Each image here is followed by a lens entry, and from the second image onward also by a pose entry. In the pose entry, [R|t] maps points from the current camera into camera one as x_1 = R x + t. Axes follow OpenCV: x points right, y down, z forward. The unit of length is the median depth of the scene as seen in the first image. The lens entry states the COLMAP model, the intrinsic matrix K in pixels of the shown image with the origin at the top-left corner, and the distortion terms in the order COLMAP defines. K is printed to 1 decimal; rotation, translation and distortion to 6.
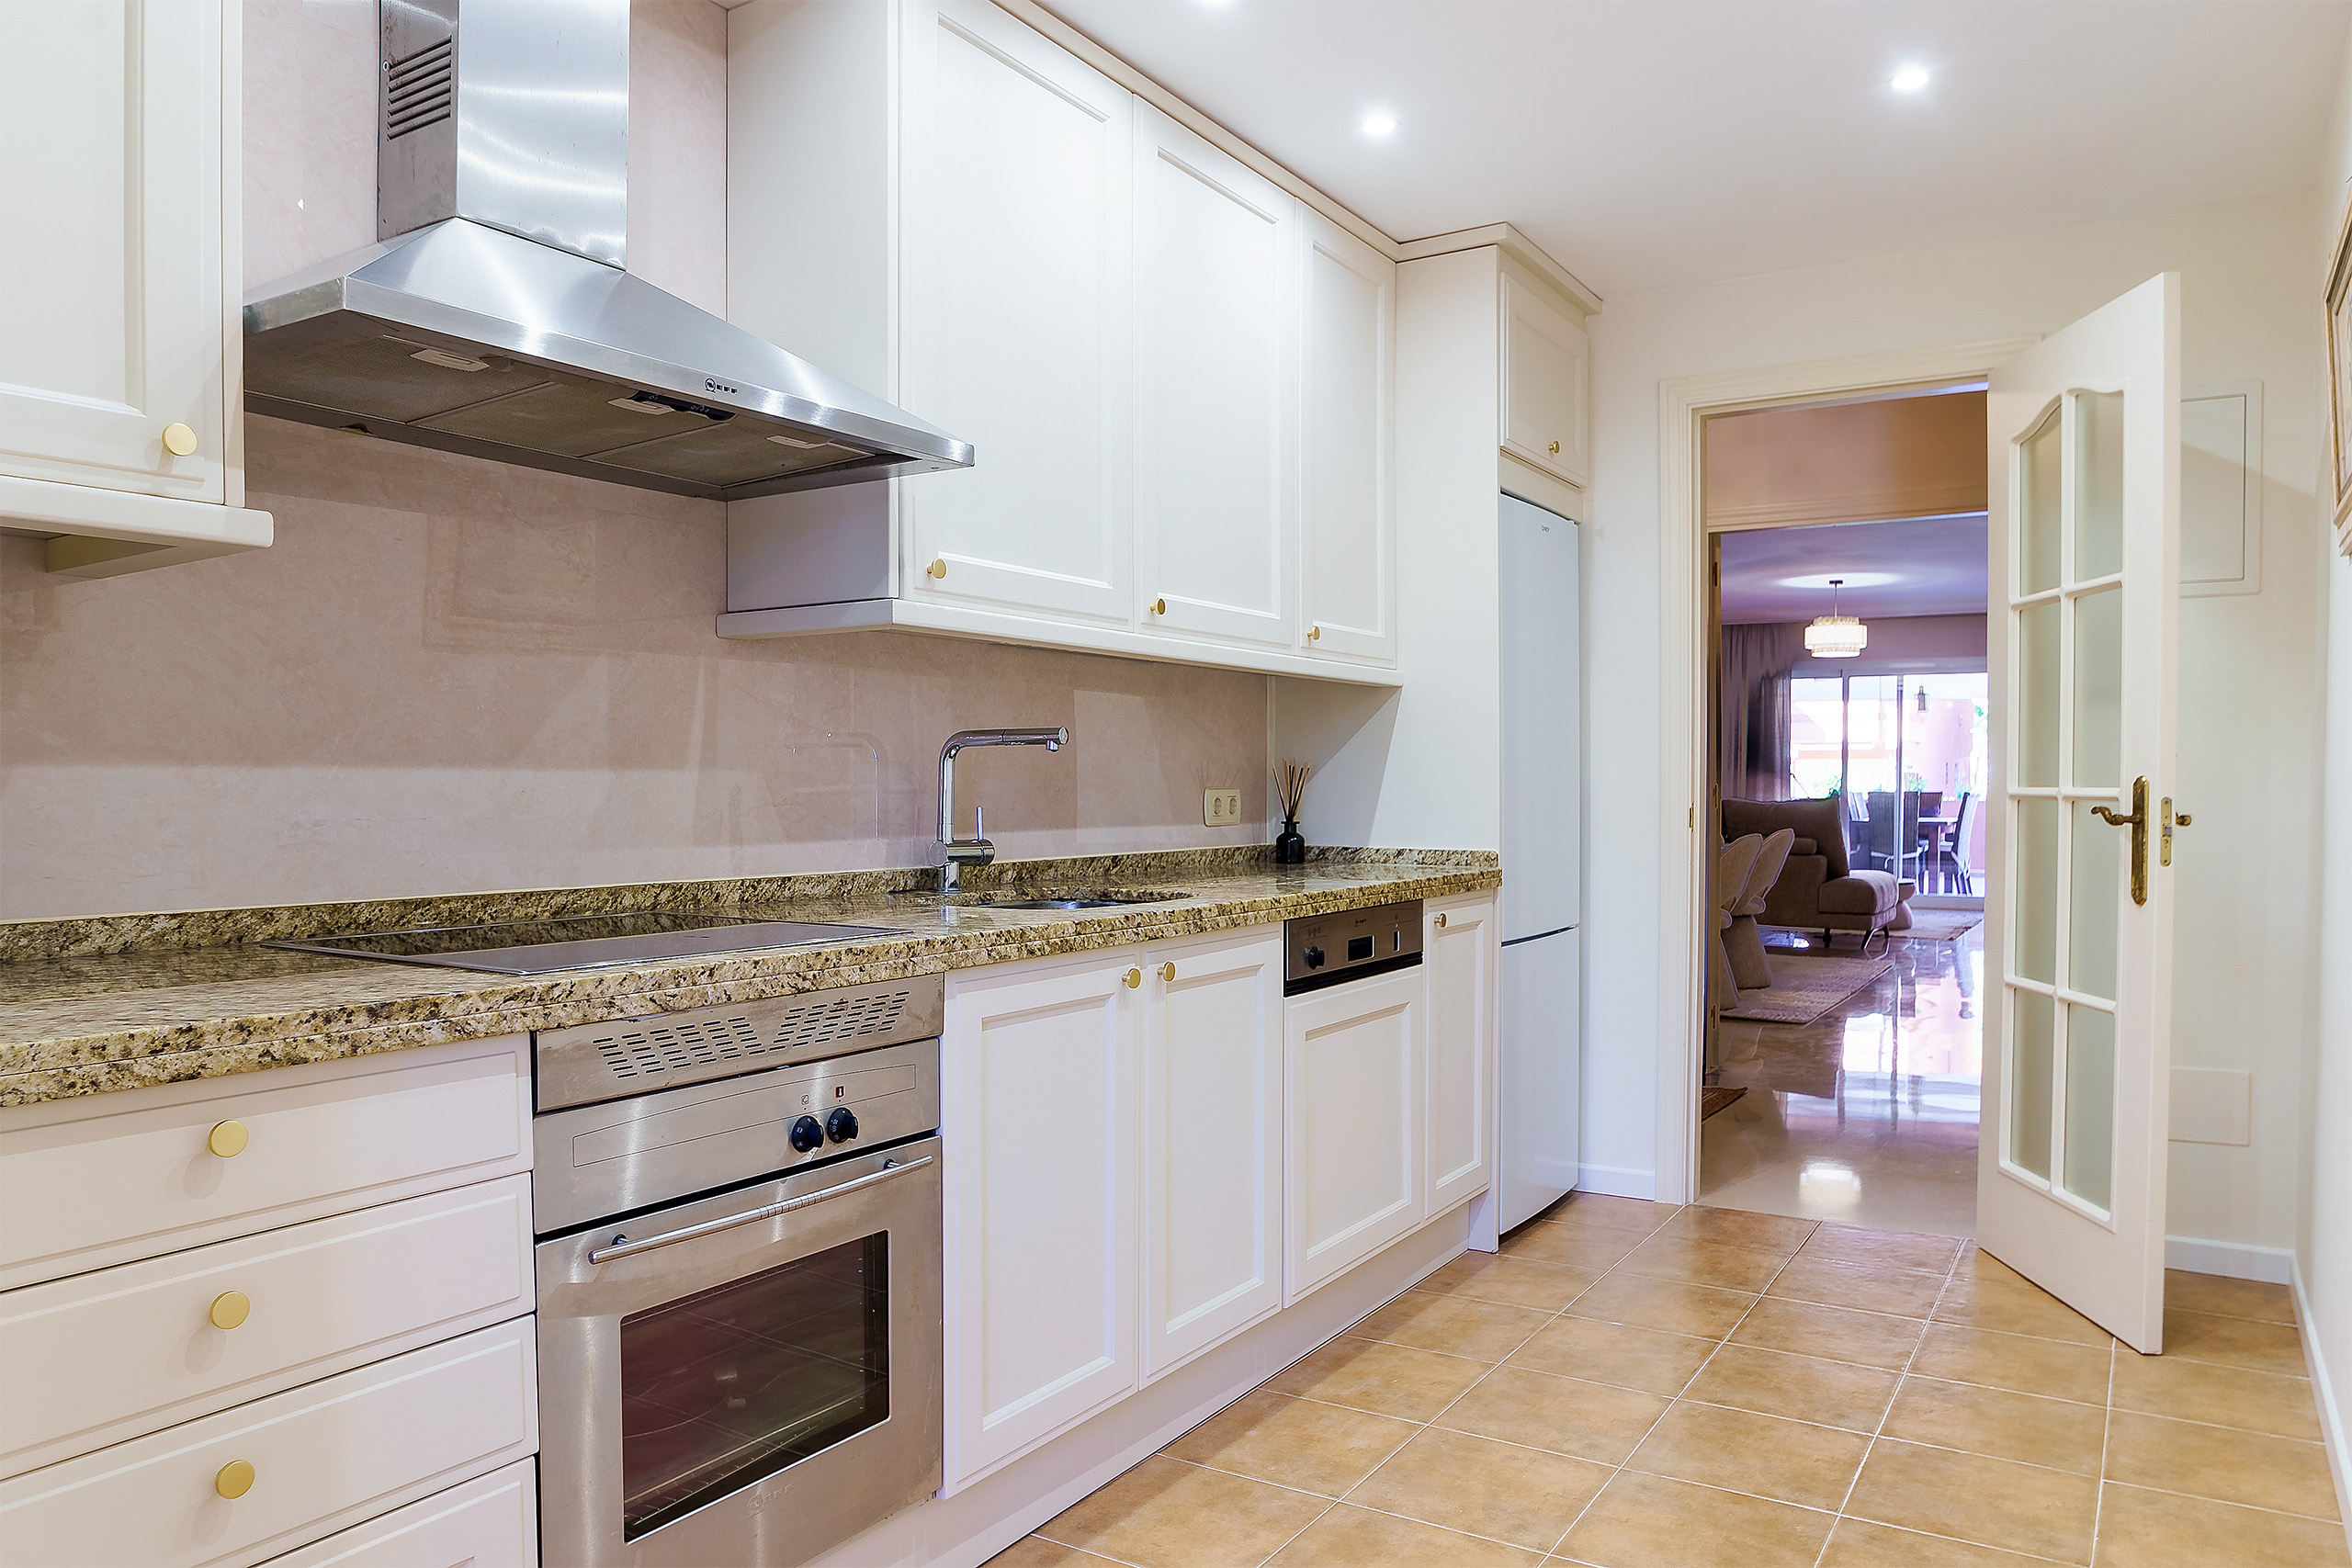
lens RADIAL K [[1576.1, 0, 1180.9], [0, 1576.1, 823.6], [0, 0, 1]] dist [-0.027325, -0.000839]
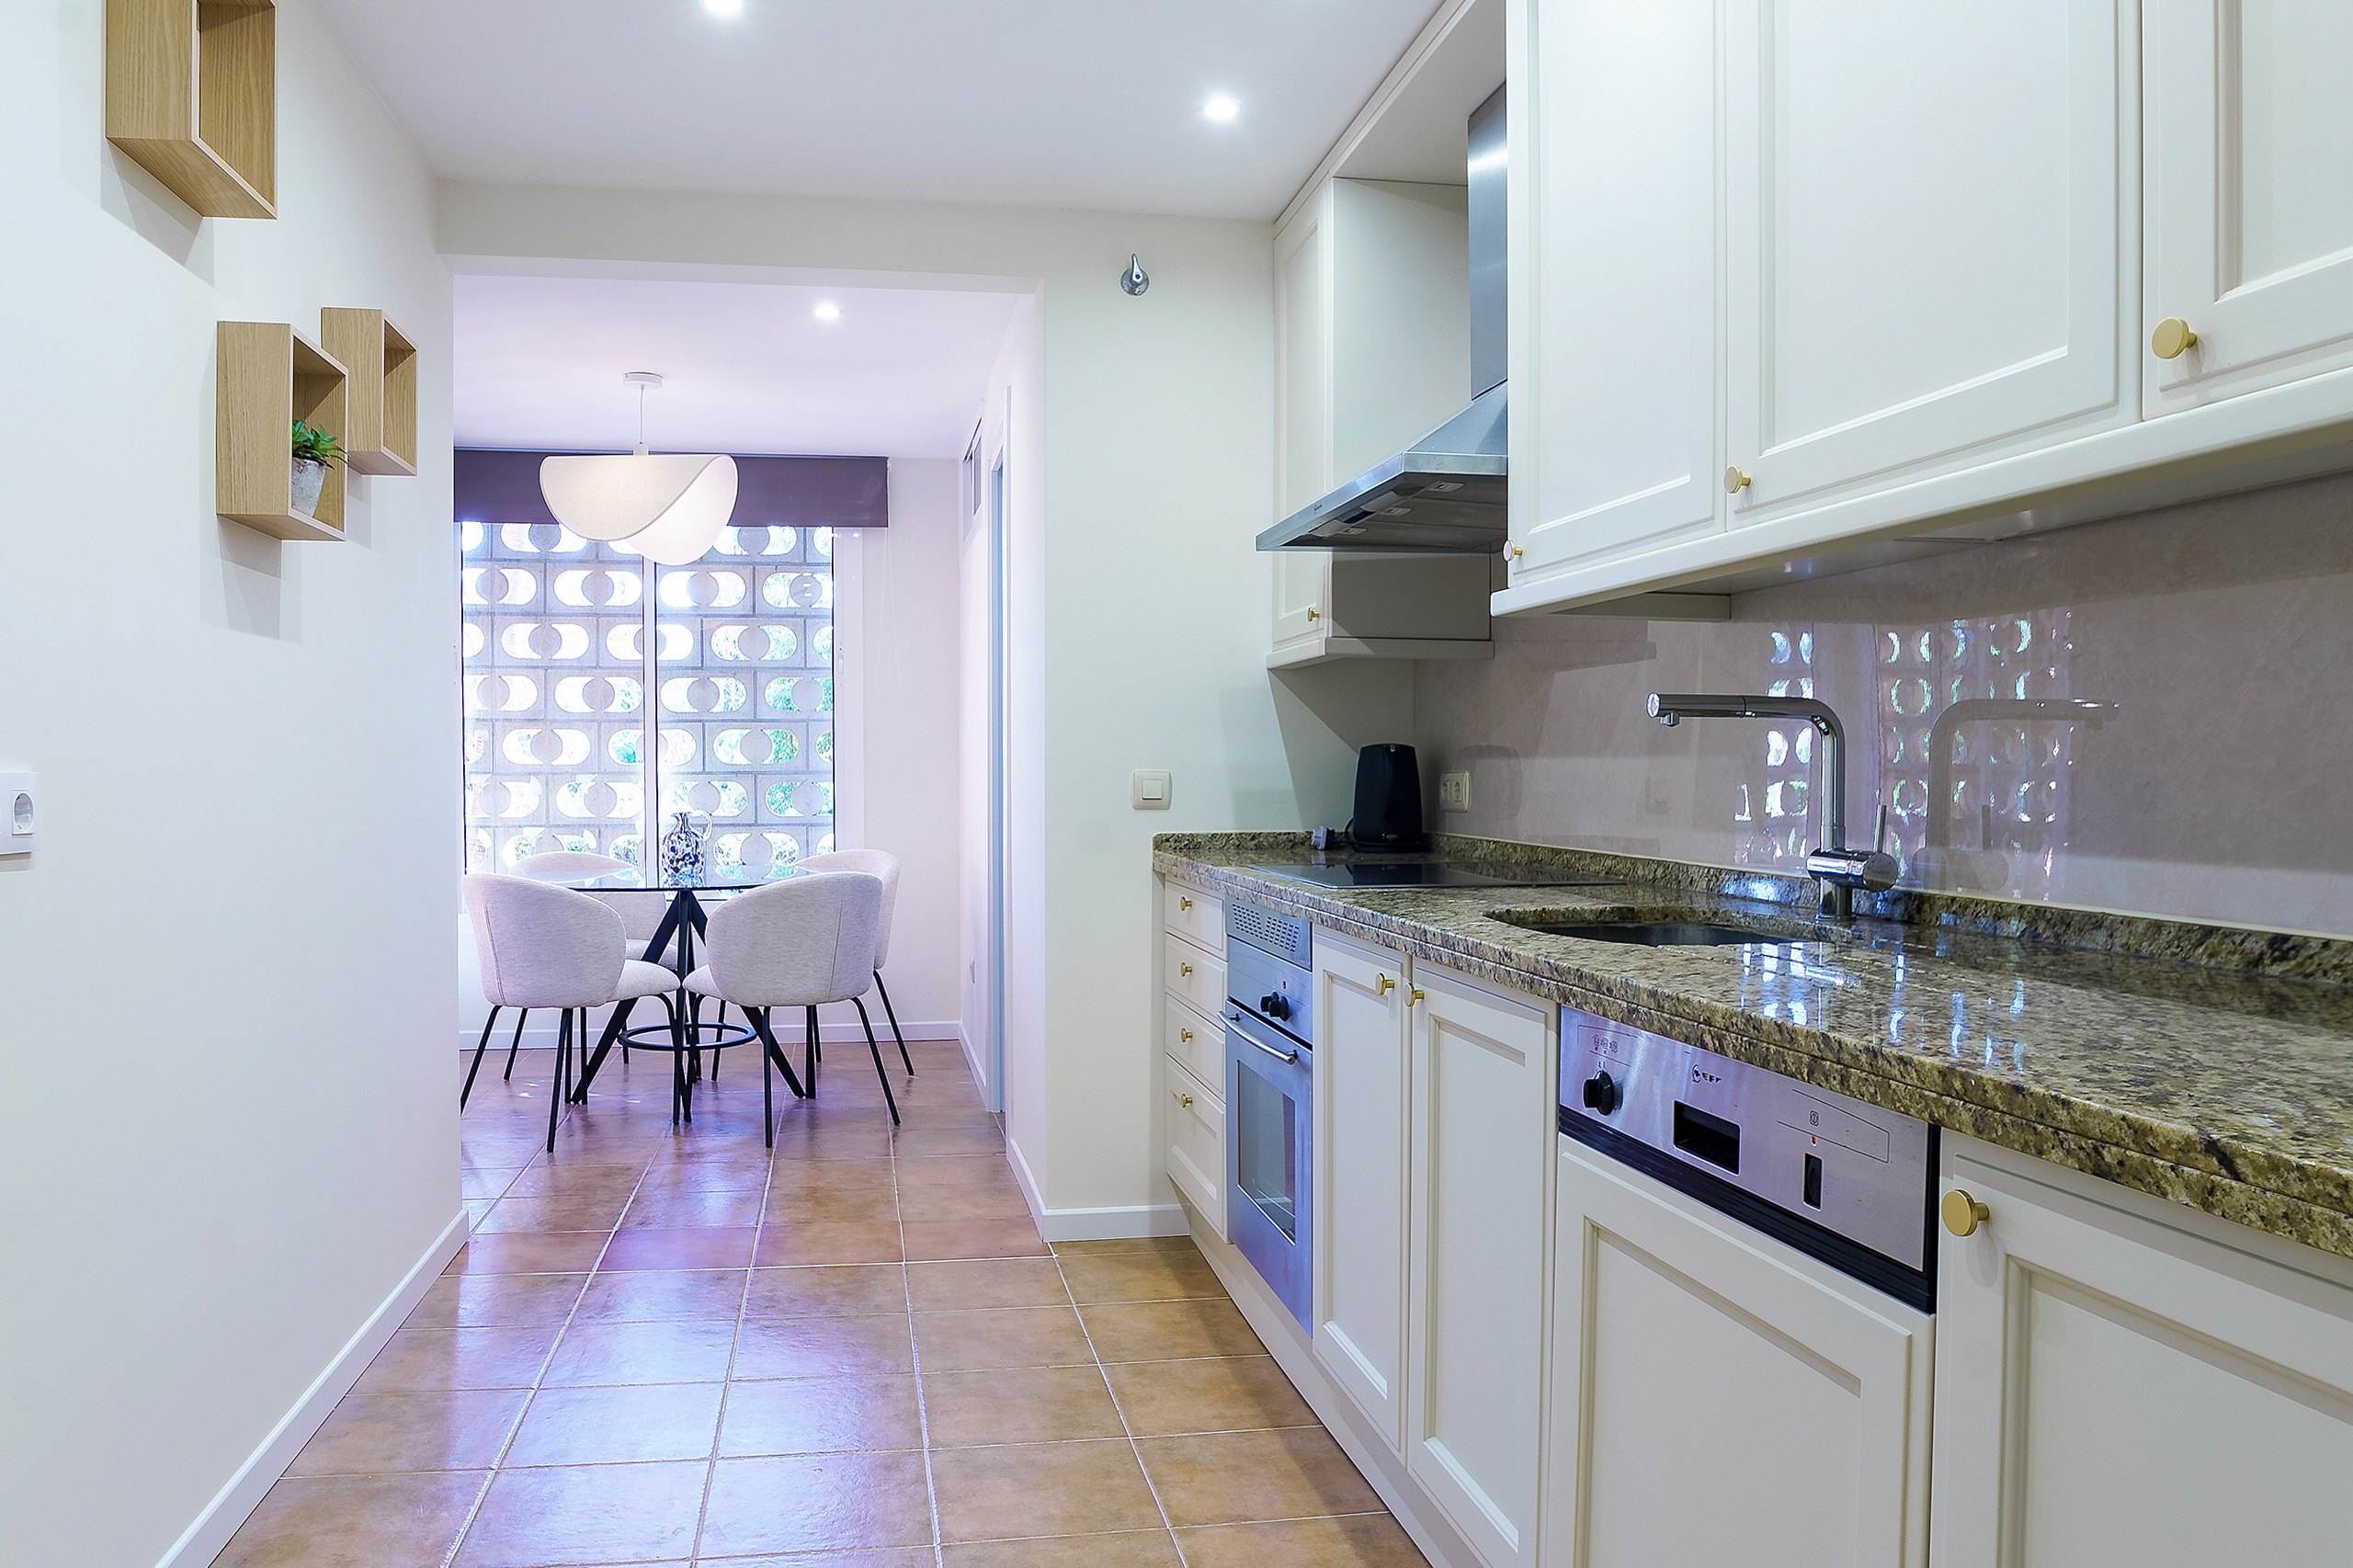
lens RADIAL K [[1591.4, 0, 1176.5], [0, 1591.4, 784.0], [0, 0, 1]] dist [-0.106946, 0.059323]
pose [[-0.716574, 0.012401, -0.697401, 0.635551], [-0.011424, 0.999499, 0.029511, -0.040848], [0.697418, 0.029114, -0.716073, 1.472495]]
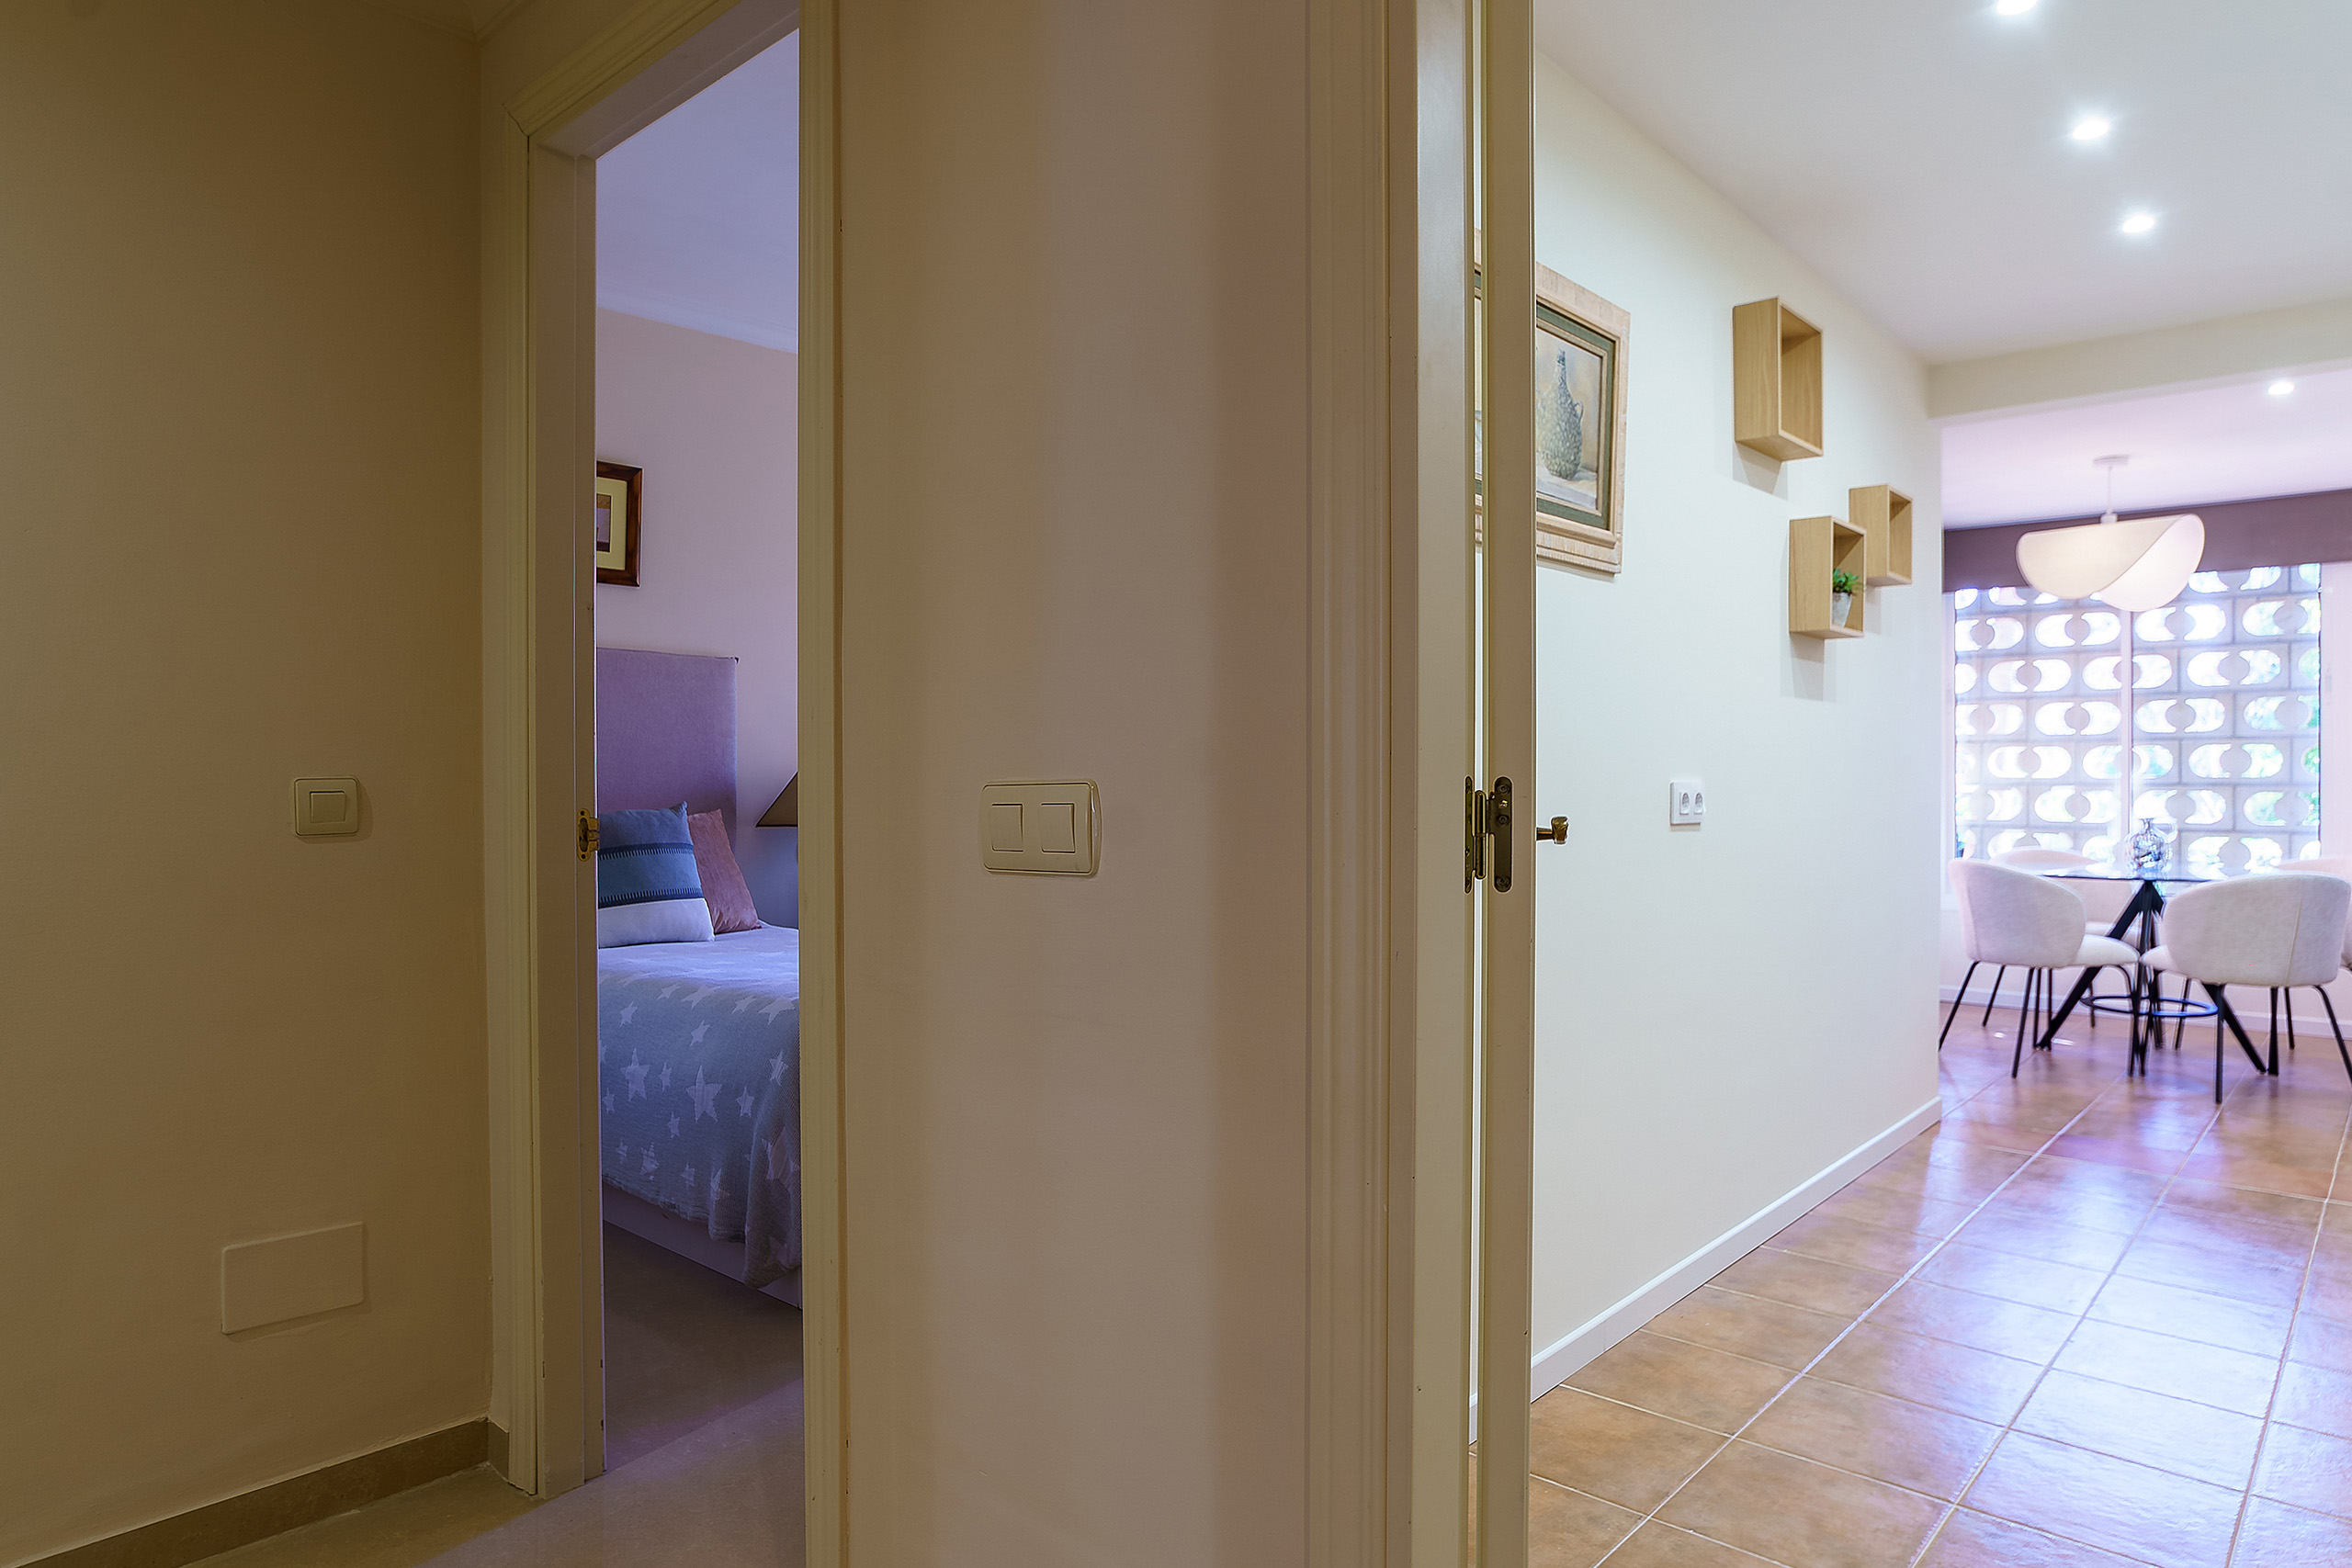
lens RADIAL K [[1393.2, 0, 1179.2], [0, 1393.2, 806.4], [0, 0, 1]] dist [-0.004004, -0.001112]
pose [[-0.984990, -0.000543, 0.172611, 0.752059], [0.006741, 0.999111, 0.041615, -0.050922], [-0.172480, 0.042154, -0.984111, 1.861121]]
